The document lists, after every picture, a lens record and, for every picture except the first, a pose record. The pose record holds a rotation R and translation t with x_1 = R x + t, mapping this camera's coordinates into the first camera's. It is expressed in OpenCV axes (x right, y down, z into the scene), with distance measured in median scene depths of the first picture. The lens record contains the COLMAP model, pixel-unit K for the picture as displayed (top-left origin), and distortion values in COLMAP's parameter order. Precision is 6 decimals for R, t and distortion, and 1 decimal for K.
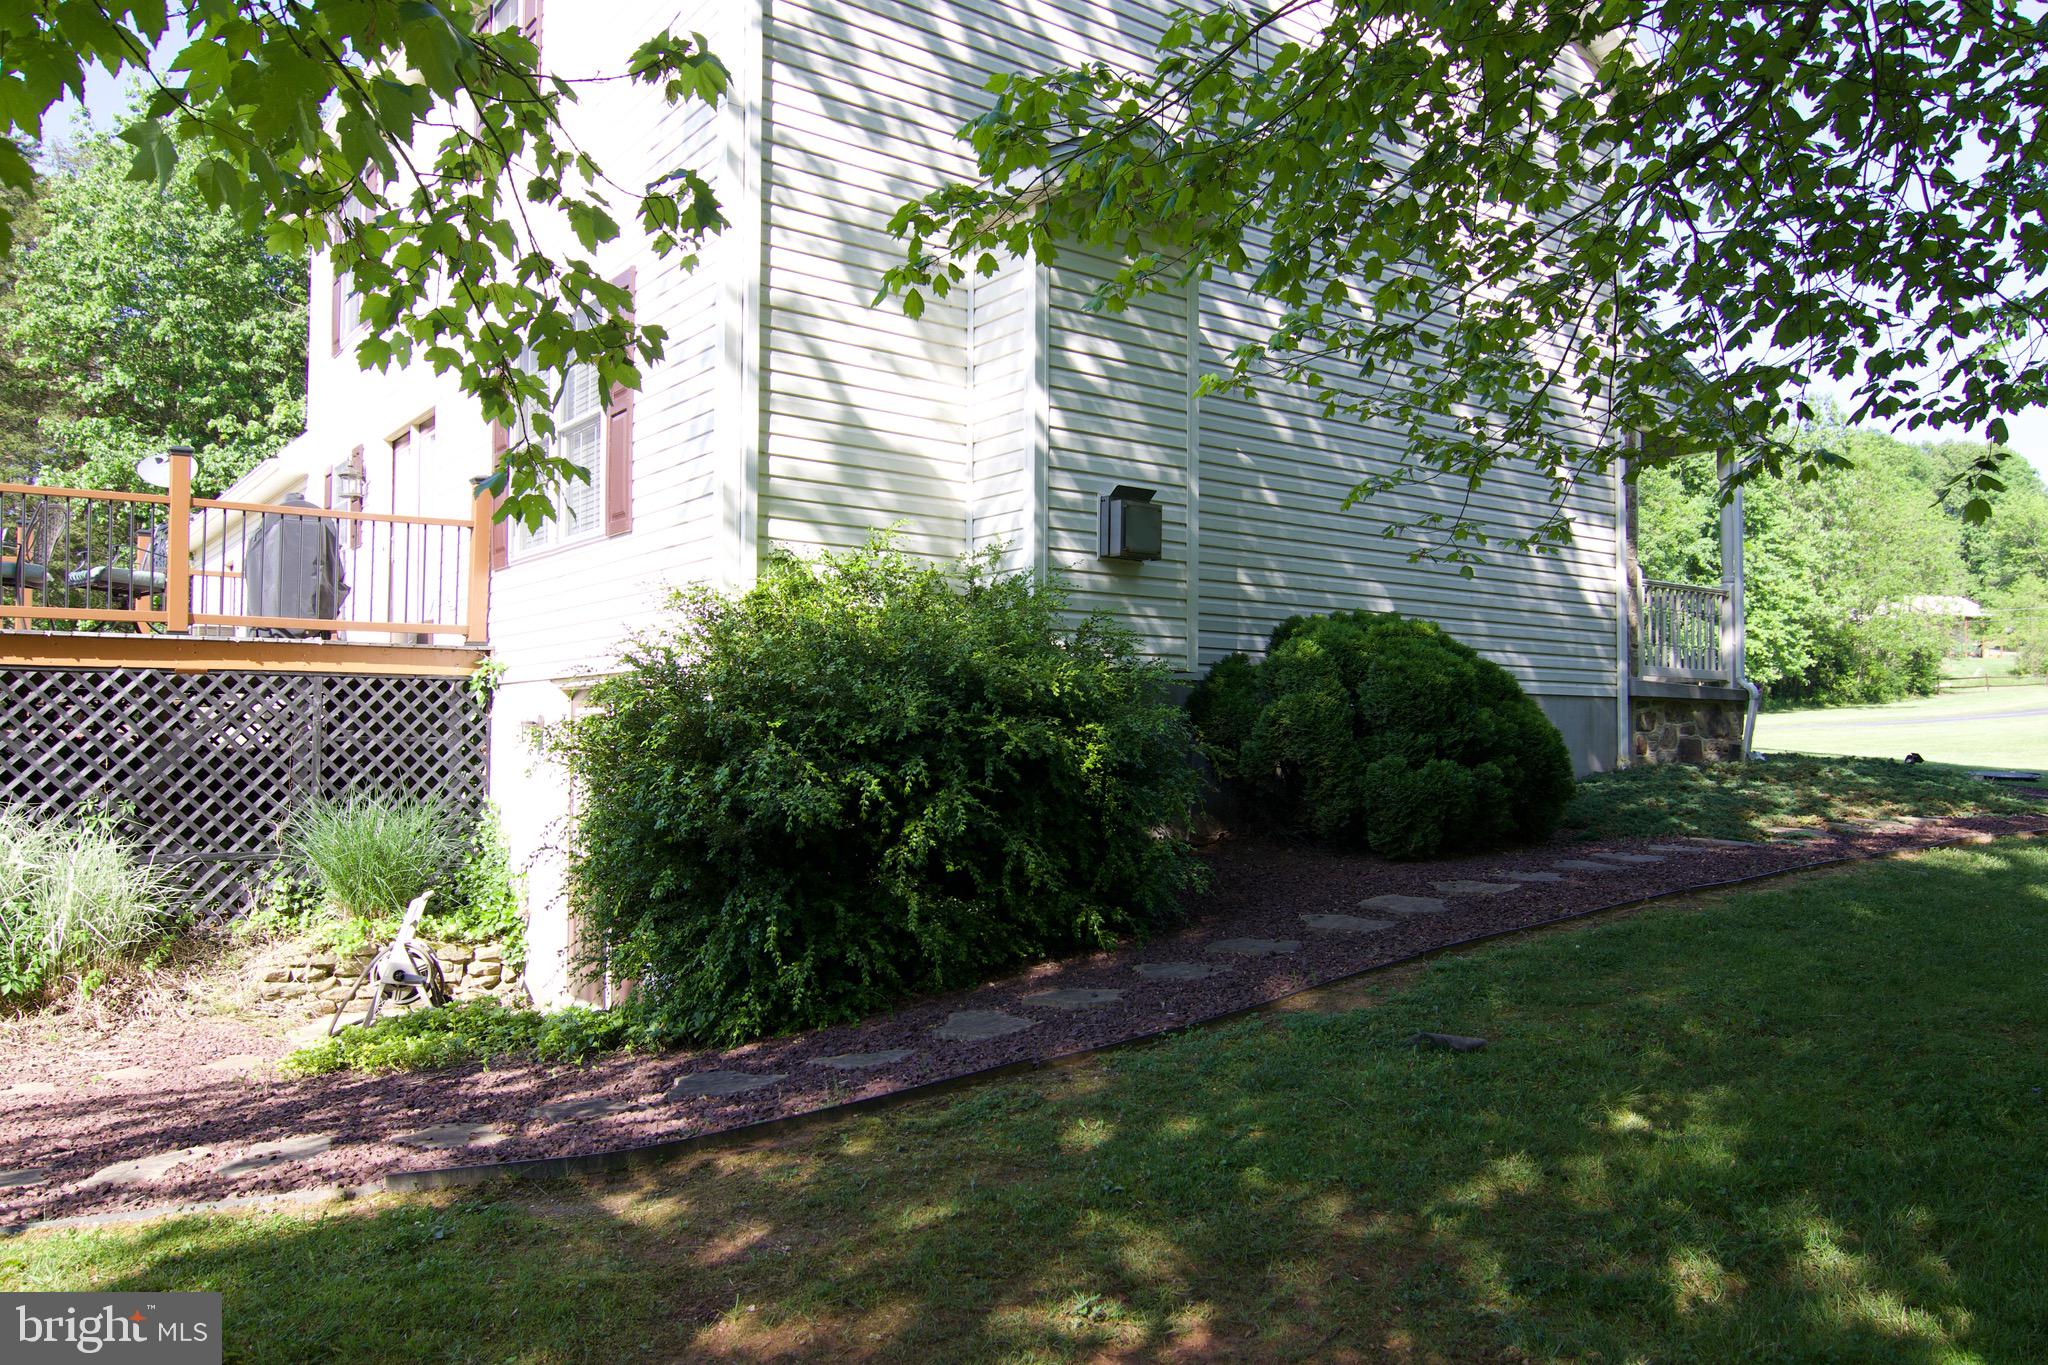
lens RADIAL K [[1454.2, 0, 1029.6], [0, 1454.2, 670.0], [0, 0, 1]] dist [0.002217, 0.002114]
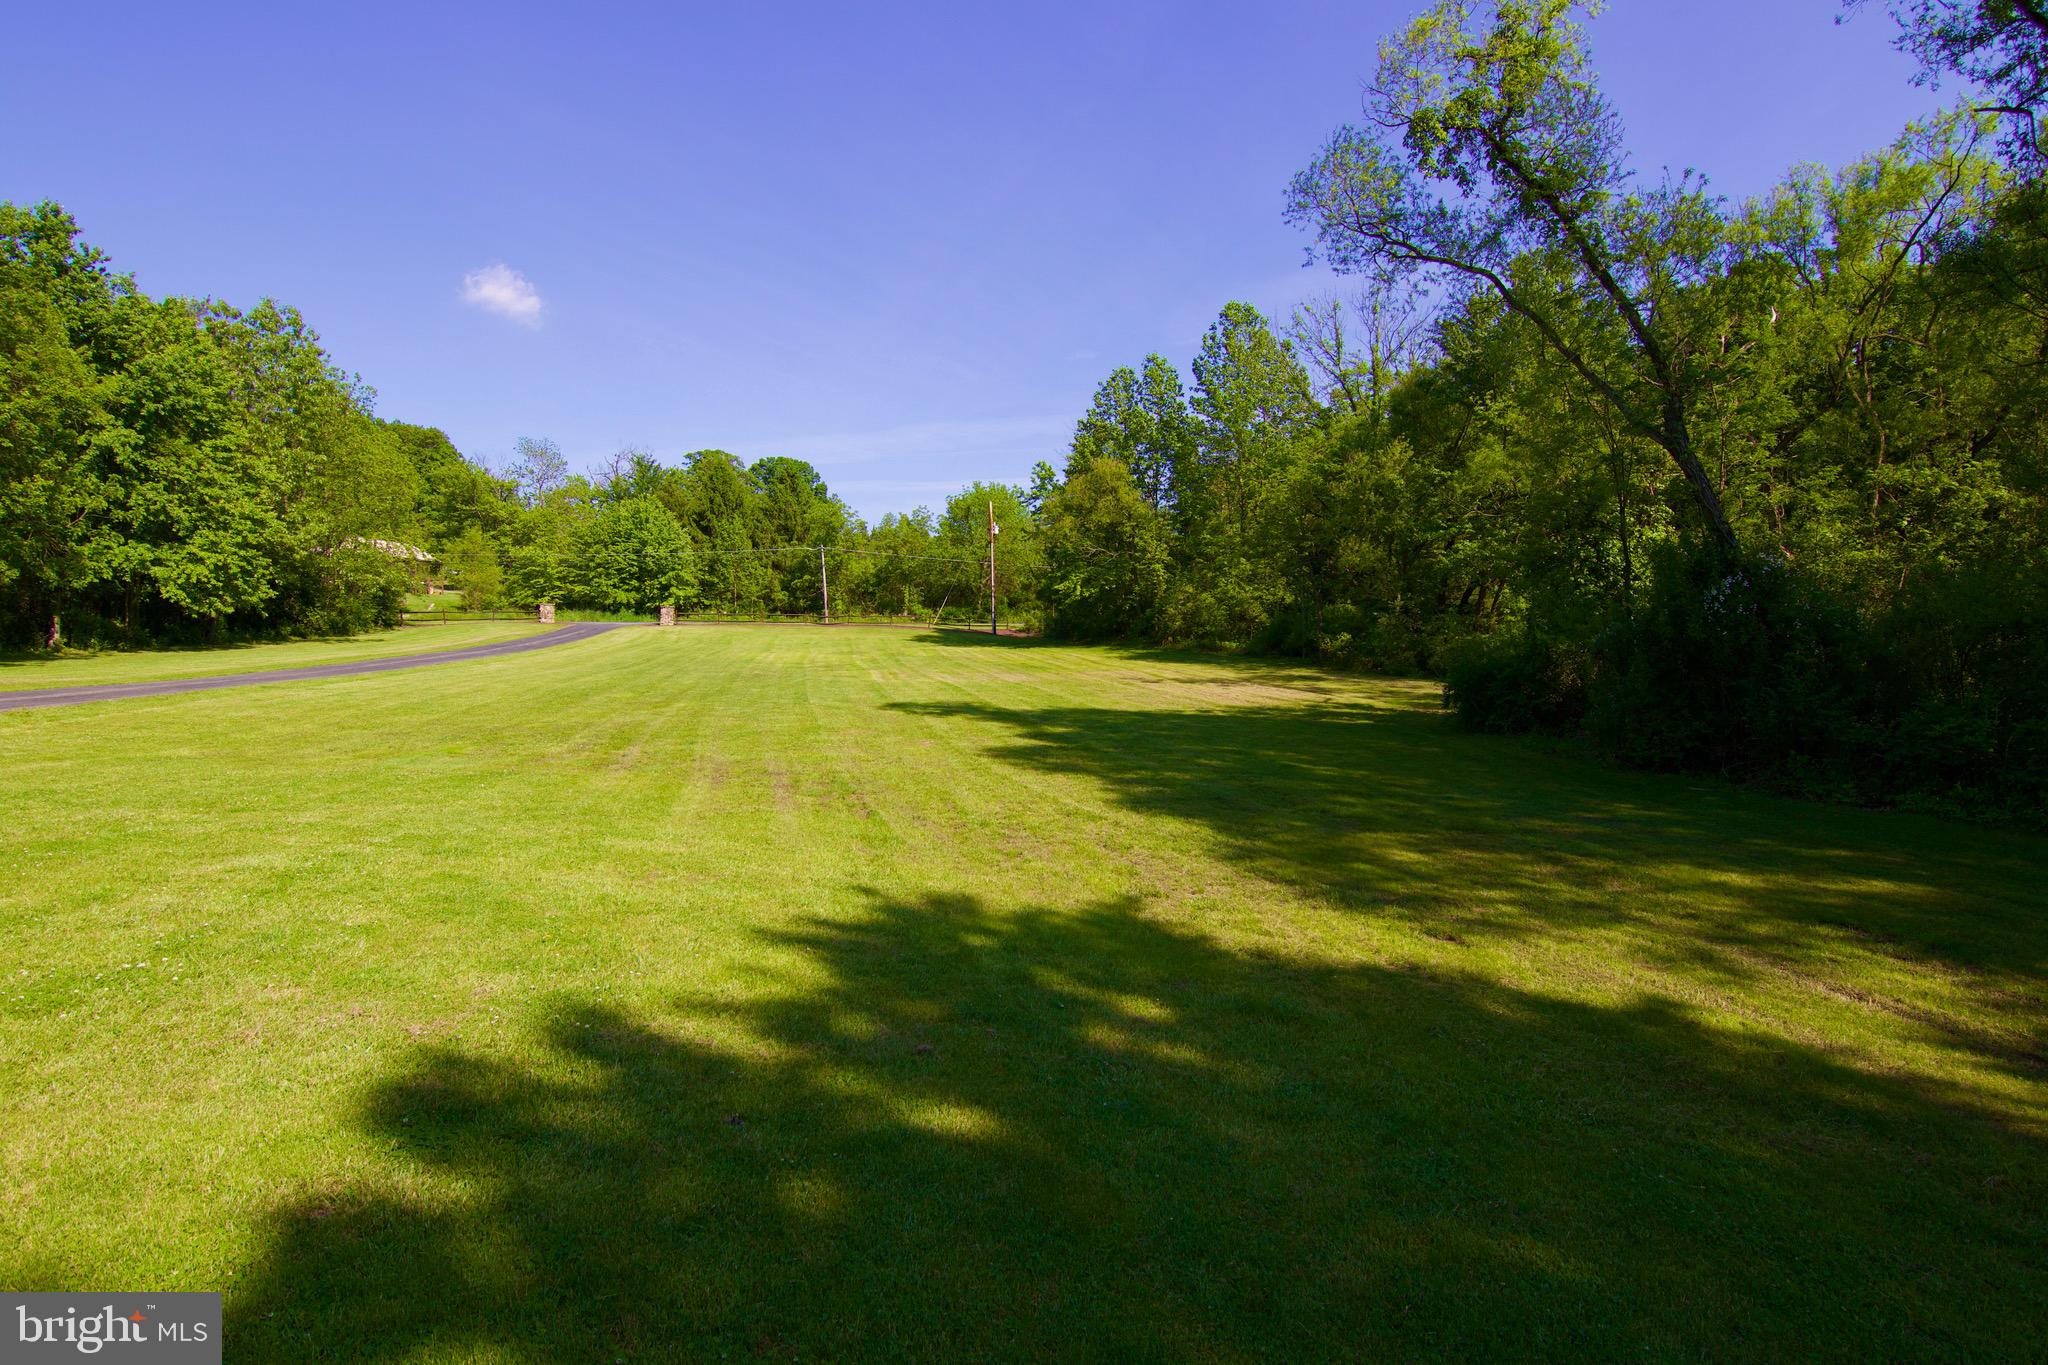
lens RADIAL K [[1038.3, 0, 1015.5], [0, 1038.3, 664.2], [0, 0, 1]] dist [-0.001794, -0.008776]
pose [[0.448465, -0.023763, 0.893484, 0.172286], [-0.031769, 0.998591, 0.042503, -0.003492], [-0.893236, -0.047446, 0.447078, 0.303903]]
